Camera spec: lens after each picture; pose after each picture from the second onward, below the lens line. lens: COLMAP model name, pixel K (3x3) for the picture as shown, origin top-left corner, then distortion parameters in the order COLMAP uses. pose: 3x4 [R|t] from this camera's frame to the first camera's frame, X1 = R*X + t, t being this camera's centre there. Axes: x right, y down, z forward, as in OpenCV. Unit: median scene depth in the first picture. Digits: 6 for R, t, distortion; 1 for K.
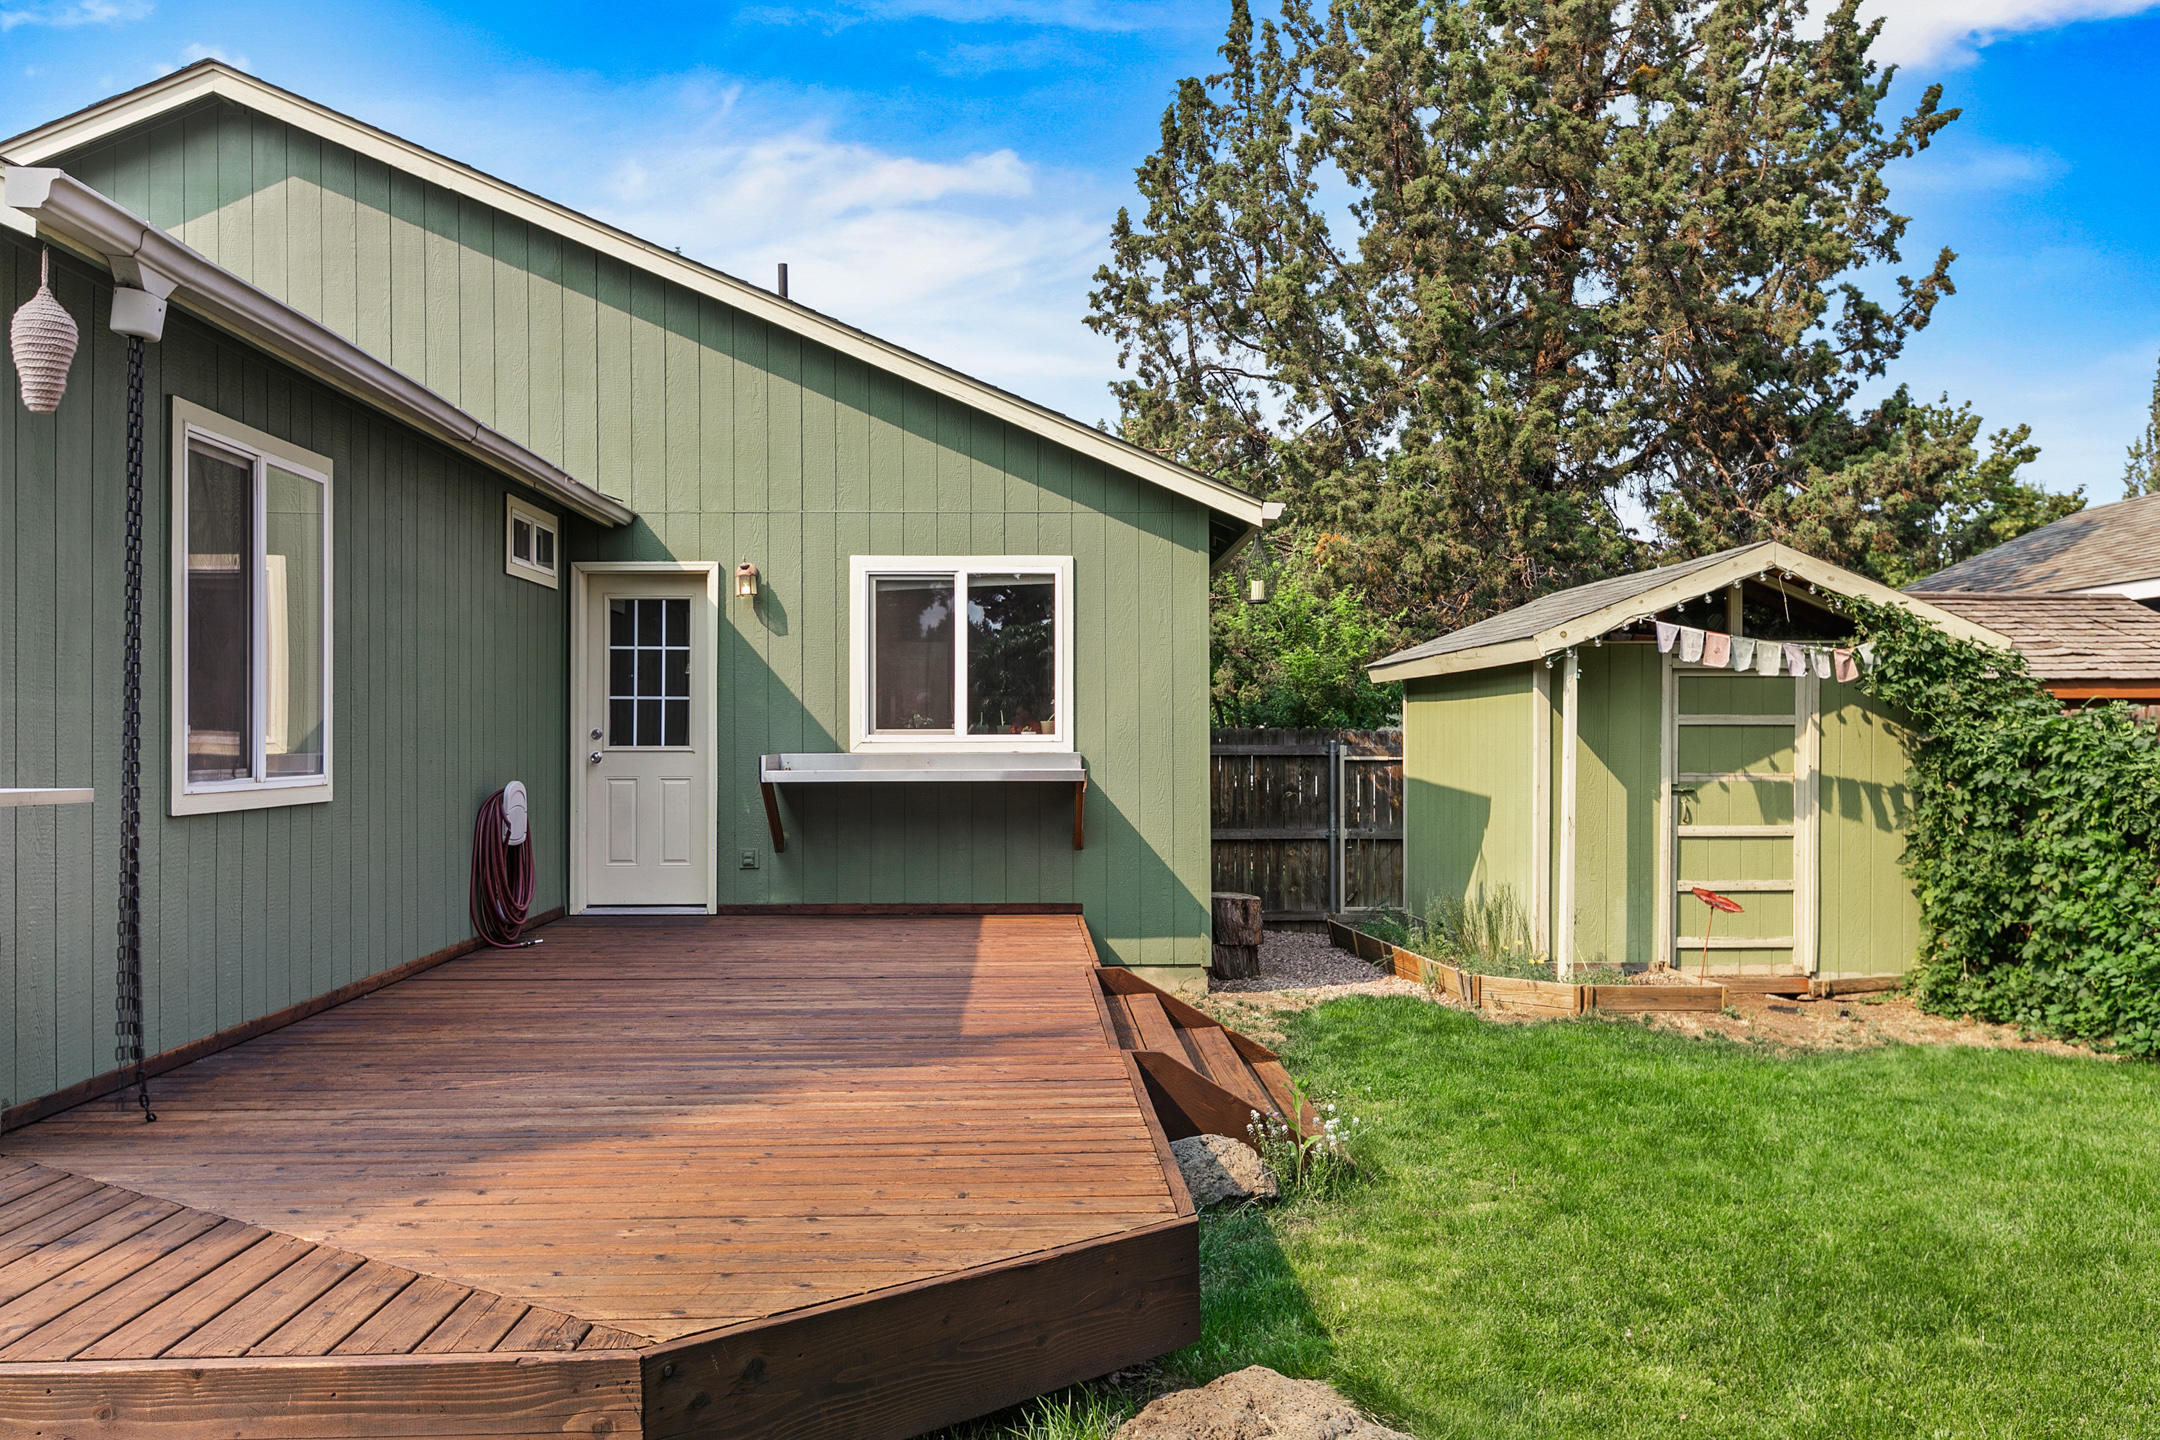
lens RADIAL K [[1787.3, 0, 1078.2], [0, 1787.3, 726.7], [0, 0, 1]] dist [-0.001998, -0.016448]
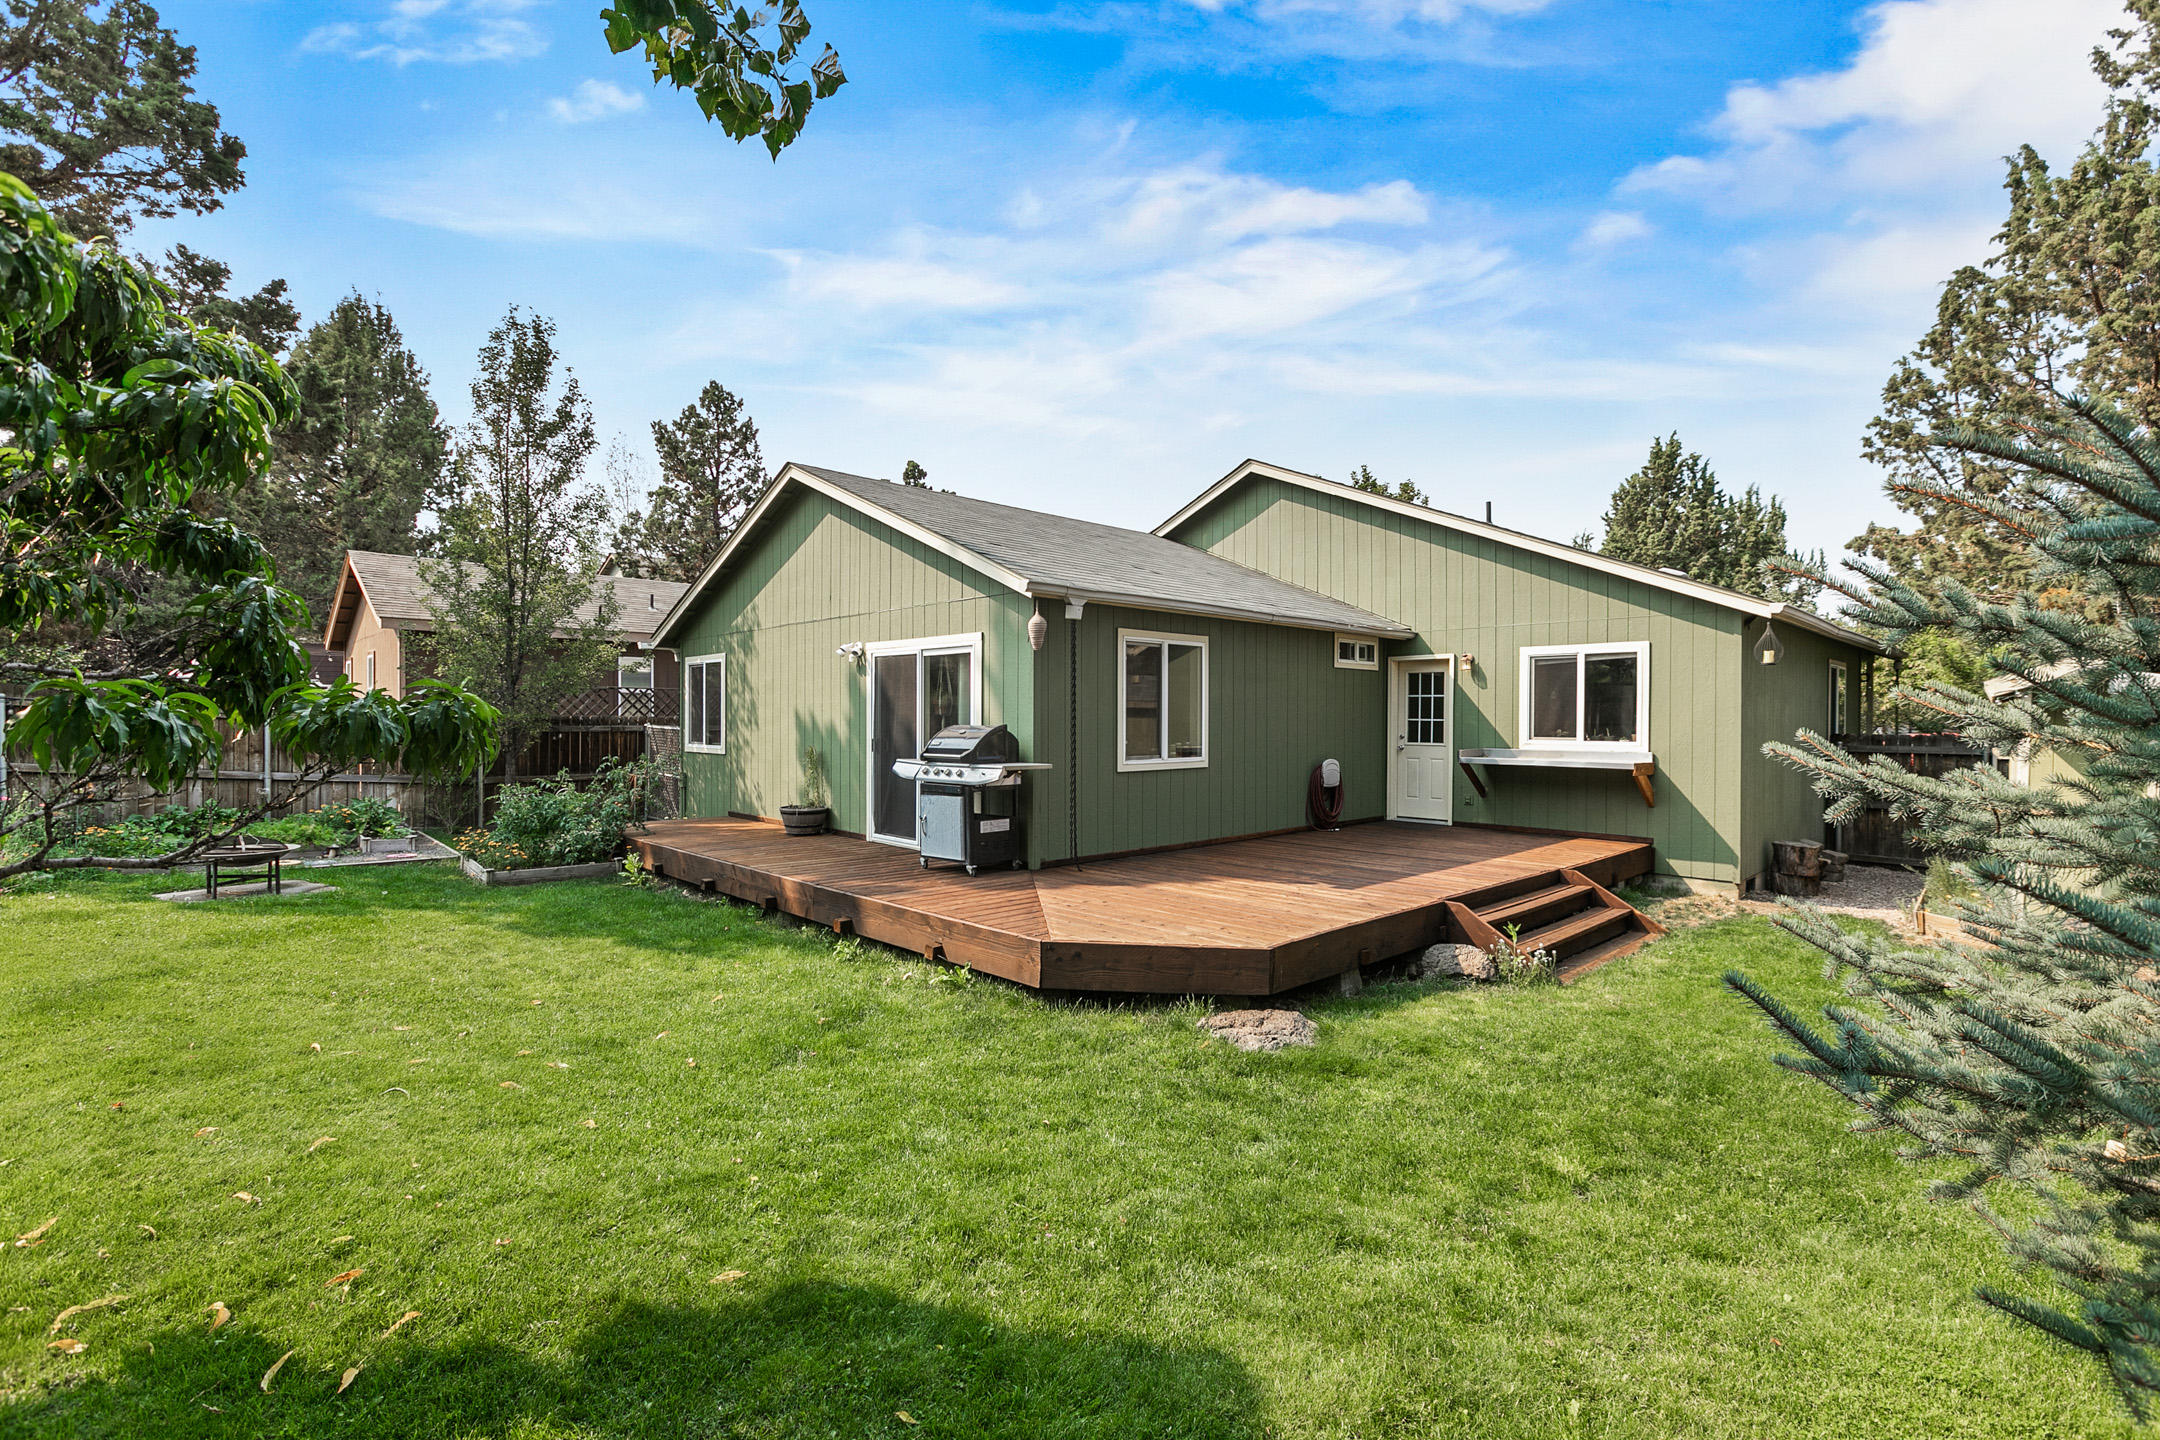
lens RADIAL K [[956.6, 0, 1077.4], [0, 956.6, 721.2], [0, 0, 1]] dist [0.001881, 0.000706]
pose [[0.668237, 0.007662, -0.743909, 0.324581], [-0.000475, 0.999951, 0.009873, -0.025694], [0.743948, -0.006244, 0.668208, -0.052222]]
